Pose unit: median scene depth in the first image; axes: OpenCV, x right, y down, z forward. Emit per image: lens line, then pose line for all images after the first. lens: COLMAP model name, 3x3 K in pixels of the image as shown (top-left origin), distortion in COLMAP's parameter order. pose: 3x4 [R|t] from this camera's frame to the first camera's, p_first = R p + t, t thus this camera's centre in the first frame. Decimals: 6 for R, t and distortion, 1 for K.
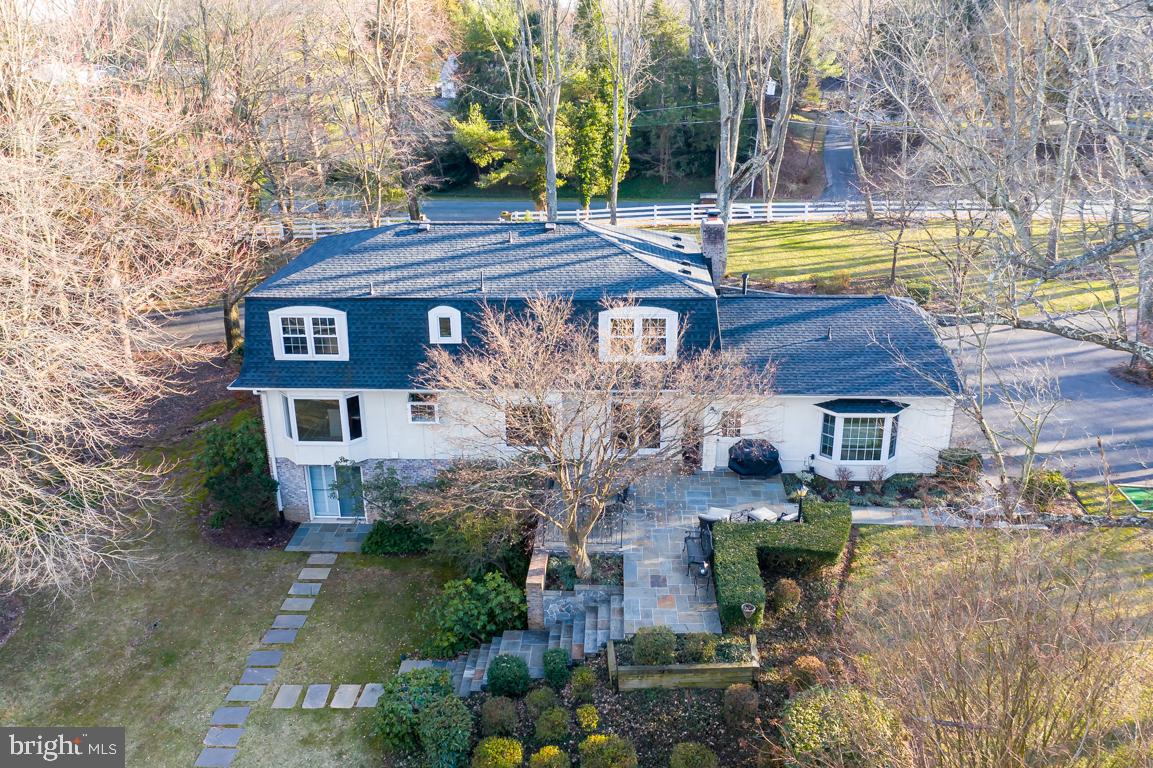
lens RADIAL K [[948.7, 0, 574.4], [0, 948.7, 391.4], [0, 0, 1]] dist [-0.014155, 0.023375]
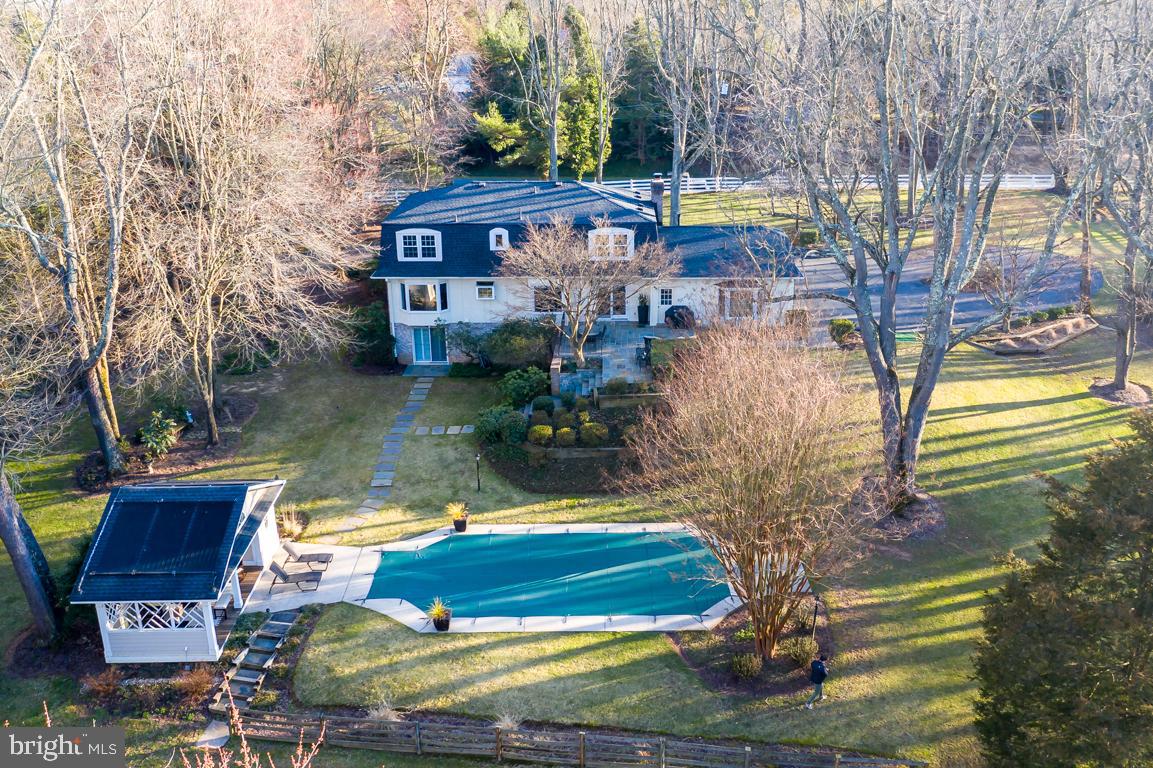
lens RADIAL K [[948.7, 0, 577.0], [0, 948.7, 388.1], [0, 0, 1]] dist [-0.014155, 0.023375]
pose [[0.999905, -0.005543, 0.012621, -0.017673], [0.005450, 0.999957, 0.007454, 0.179955], [-0.012661, -0.007385, 0.999893, -0.691342]]
